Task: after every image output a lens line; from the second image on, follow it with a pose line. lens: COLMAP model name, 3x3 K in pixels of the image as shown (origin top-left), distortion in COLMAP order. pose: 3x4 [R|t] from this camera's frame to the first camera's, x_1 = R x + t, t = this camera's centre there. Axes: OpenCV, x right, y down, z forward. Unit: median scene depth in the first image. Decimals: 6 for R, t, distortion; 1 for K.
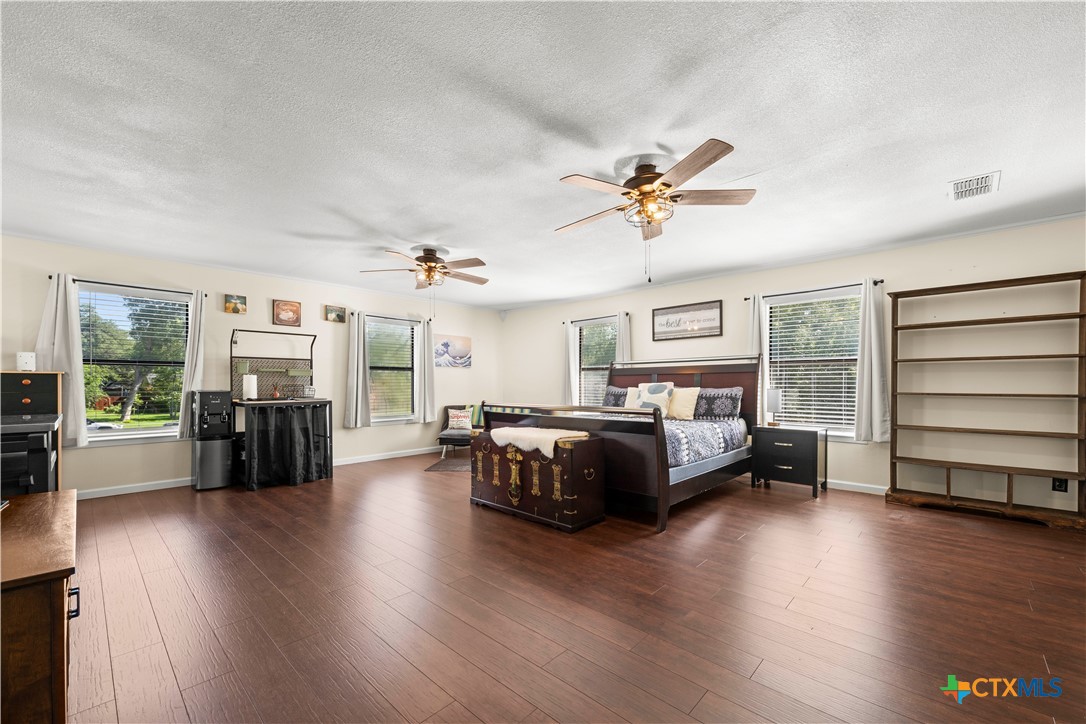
lens RADIAL K [[426.3, 0, 547.7], [0, 426.3, 386.4], [0, 0, 1]] dist [0.000308, -0.000010]
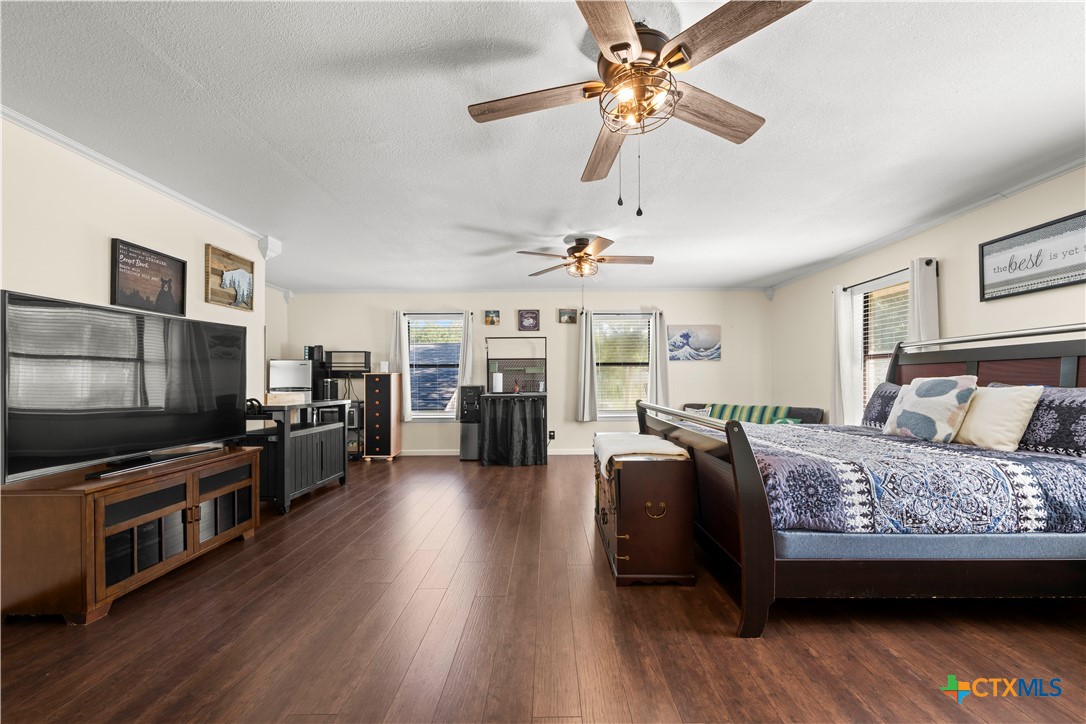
lens RADIAL K [[426.3, 0, 548.2], [0, 426.3, 378.0], [0, 0, 1]] dist [0.000308, -0.000010]
pose [[0.689878, -0.005907, -0.723901, 0.299550], [-0.000017, 0.999967, -0.008175, -0.002345], [0.723926, 0.005652, 0.689855, 0.242971]]
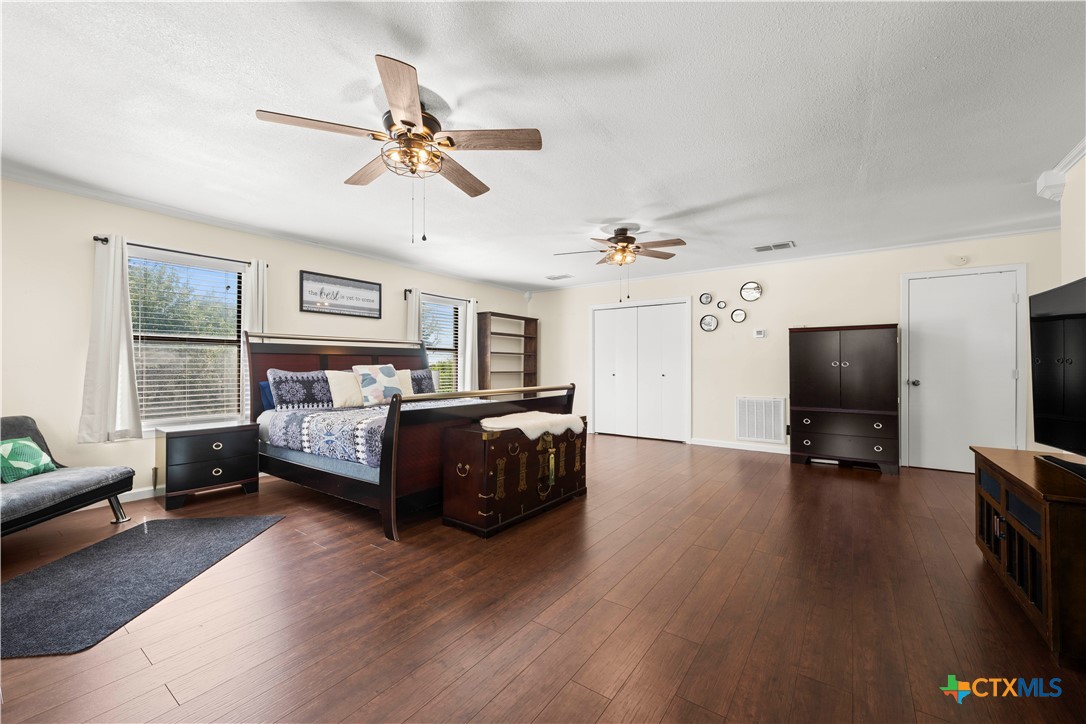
lens RADIAL K [[426.3, 0, 543.3], [0, 426.3, 359.2], [0, 0, 1]] dist [0.000308, -0.000010]
pose [[-0.121099, 0.016285, 0.992507, -0.667915], [0.004944, 0.999863, -0.015802, -0.004482], [-0.992628, 0.002993, -0.121163, 0.756588]]
